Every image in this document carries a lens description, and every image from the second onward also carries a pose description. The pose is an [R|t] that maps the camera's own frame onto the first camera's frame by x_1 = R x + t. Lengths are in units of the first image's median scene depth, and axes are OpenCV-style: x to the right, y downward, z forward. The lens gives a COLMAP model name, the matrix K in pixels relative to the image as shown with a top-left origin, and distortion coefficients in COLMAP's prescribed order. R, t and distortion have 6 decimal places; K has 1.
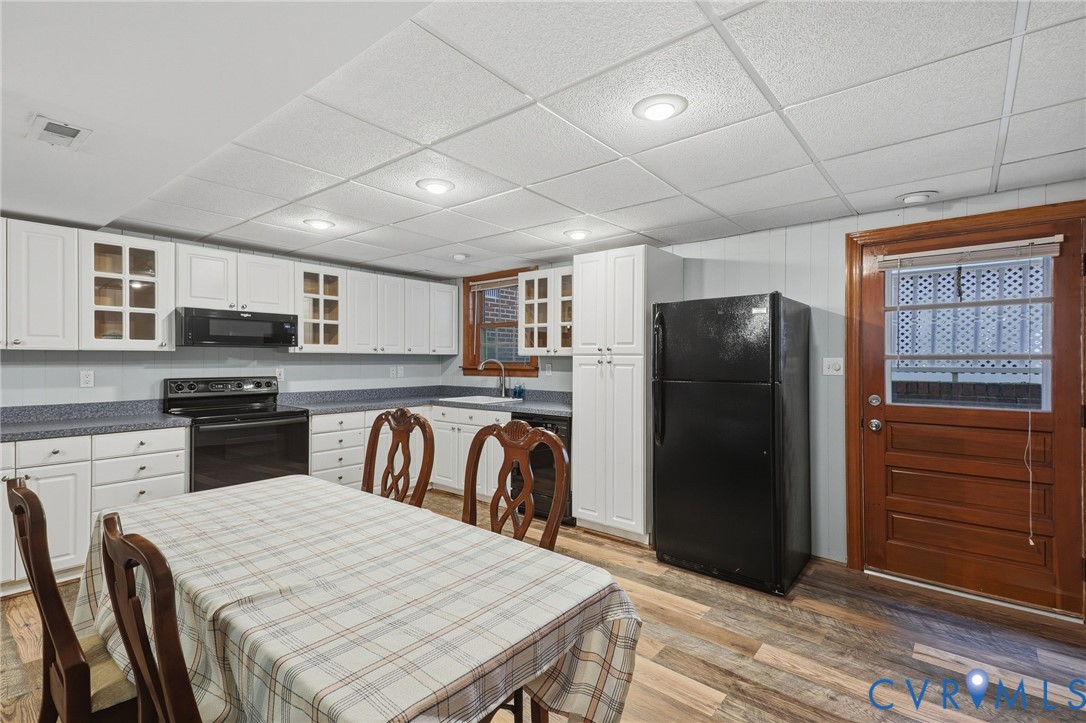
lens RADIAL K [[495.2, 0, 543.9], [0, 495.2, 361.3], [0, 0, 1]] dist [0.001219, 0.000265]
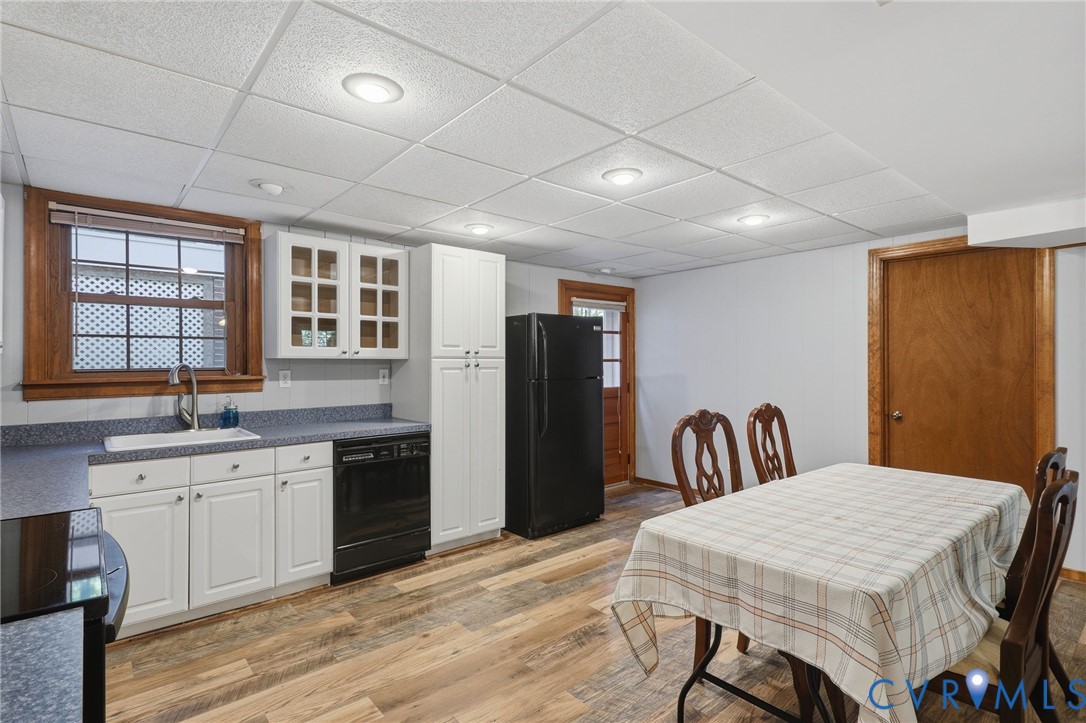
lens RADIAL K [[540.5, 0, 543.8], [0, 540.5, 358.8], [0, 0, 1]] dist [0.002867, -0.000375]
pose [[0.159187, -0.003420, 0.987243, -0.882572], [0.006353, 0.999977, 0.002440, -0.012956], [-0.987228, 0.005884, 0.159205, 0.690998]]
